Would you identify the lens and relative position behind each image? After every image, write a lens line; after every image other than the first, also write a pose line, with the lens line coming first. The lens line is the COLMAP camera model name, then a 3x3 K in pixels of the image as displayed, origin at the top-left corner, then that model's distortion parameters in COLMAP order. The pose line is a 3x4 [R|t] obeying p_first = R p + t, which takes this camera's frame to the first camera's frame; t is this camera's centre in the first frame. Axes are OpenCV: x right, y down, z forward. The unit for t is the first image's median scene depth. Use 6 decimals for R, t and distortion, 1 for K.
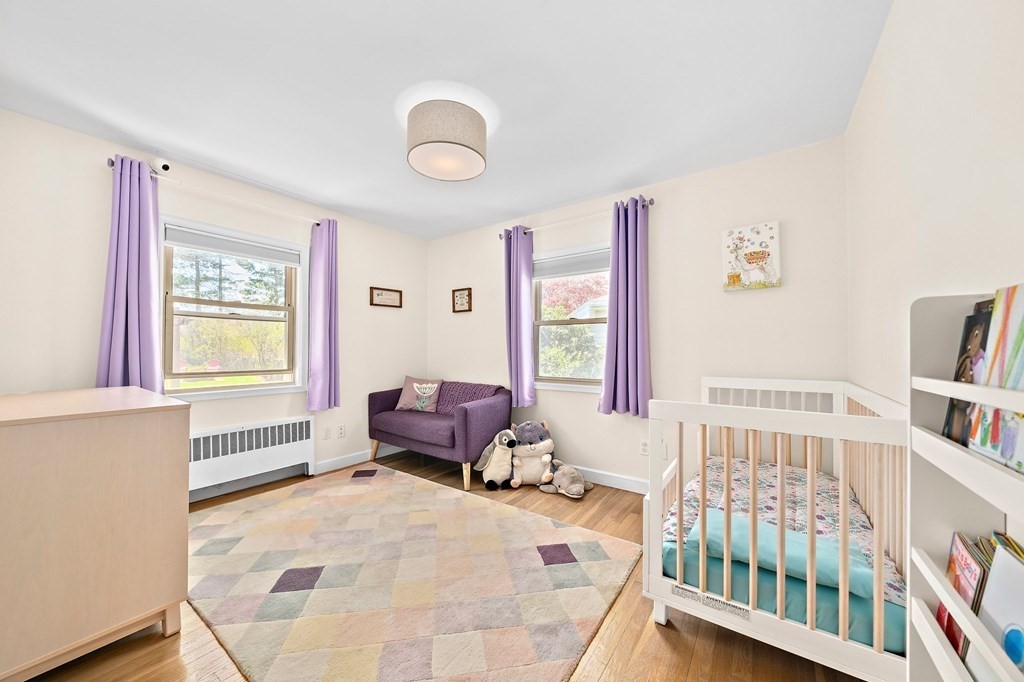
lens RADIAL K [[360.6, 0, 512.0], [0, 360.6, 341.0], [0, 0, 1]] dist [-0.001403, -0.000039]
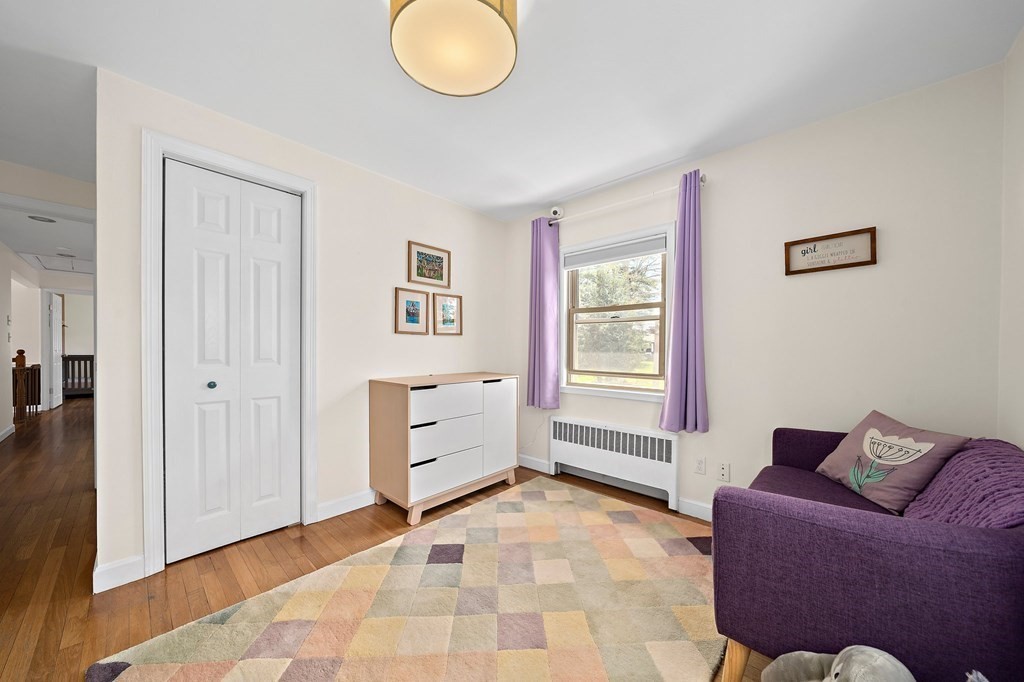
lens RADIAL K [[360.2, 0, 507.1], [0, 360.2, 342.0], [0, 0, 1]] dist [-0.004391, -0.000117]
pose [[-0.144973, -0.020982, -0.989213, 0.299506], [0.018606, 0.999541, -0.023928, 0.016298], [0.989261, -0.021874, -0.144516, 0.802665]]
